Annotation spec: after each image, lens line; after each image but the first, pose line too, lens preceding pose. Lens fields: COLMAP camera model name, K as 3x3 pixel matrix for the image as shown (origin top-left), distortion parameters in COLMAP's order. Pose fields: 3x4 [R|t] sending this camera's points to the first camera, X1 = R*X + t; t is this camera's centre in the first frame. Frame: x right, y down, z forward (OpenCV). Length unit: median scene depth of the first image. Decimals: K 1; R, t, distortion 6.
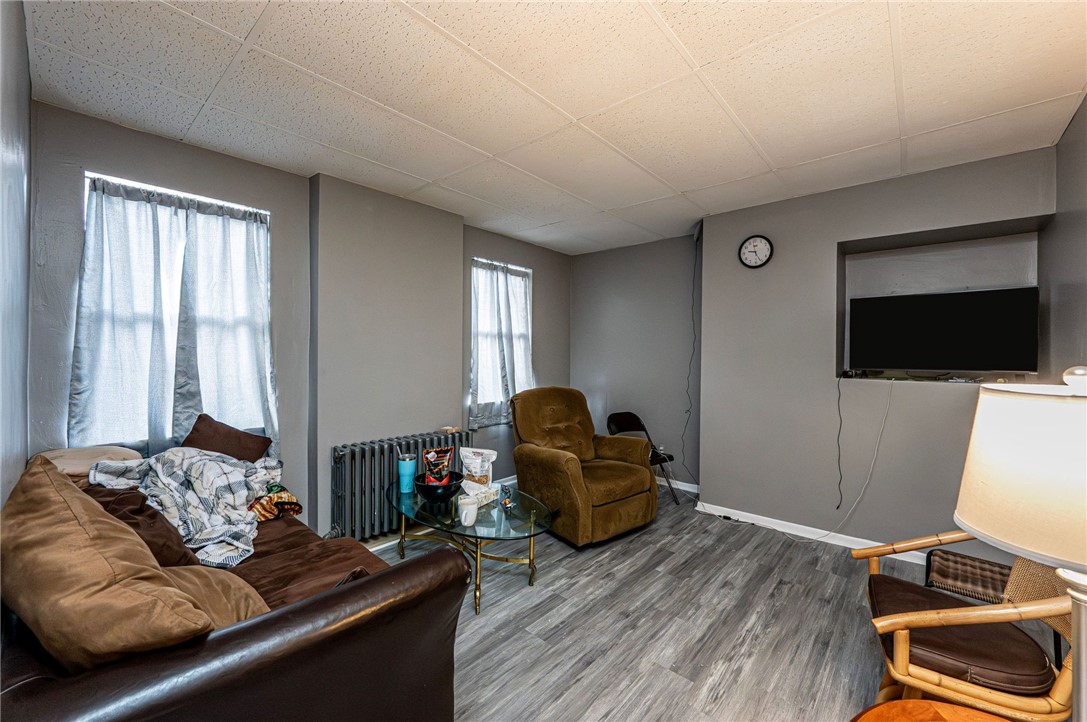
lens RADIAL K [[437.1, 0, 540.1], [0, 437.1, 354.7], [0, 0, 1]] dist [-0.000020, 0.000108]
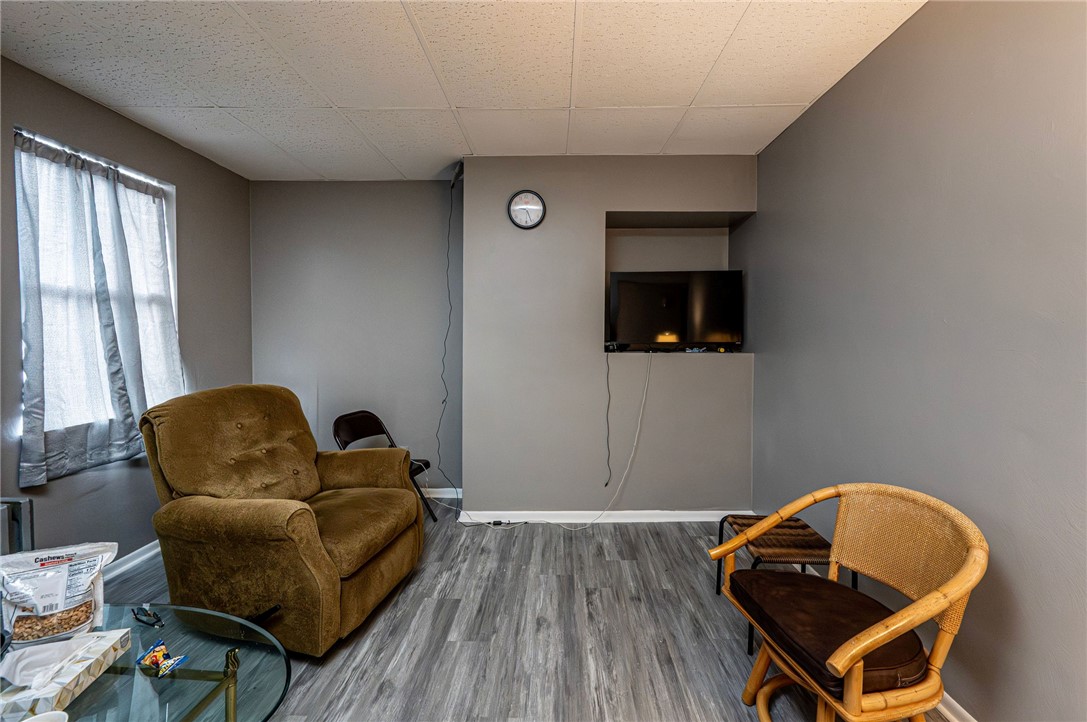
lens RADIAL K [[437.9, 0, 546.9], [0, 437.9, 343.5], [0, 0, 1]] dist [0.000690, -0.000023]
pose [[0.750585, -0.024332, 0.660325, -0.050394], [0.009083, 0.999607, 0.026509, 0.005291], [-0.660711, -0.013900, 0.750512, 0.307455]]
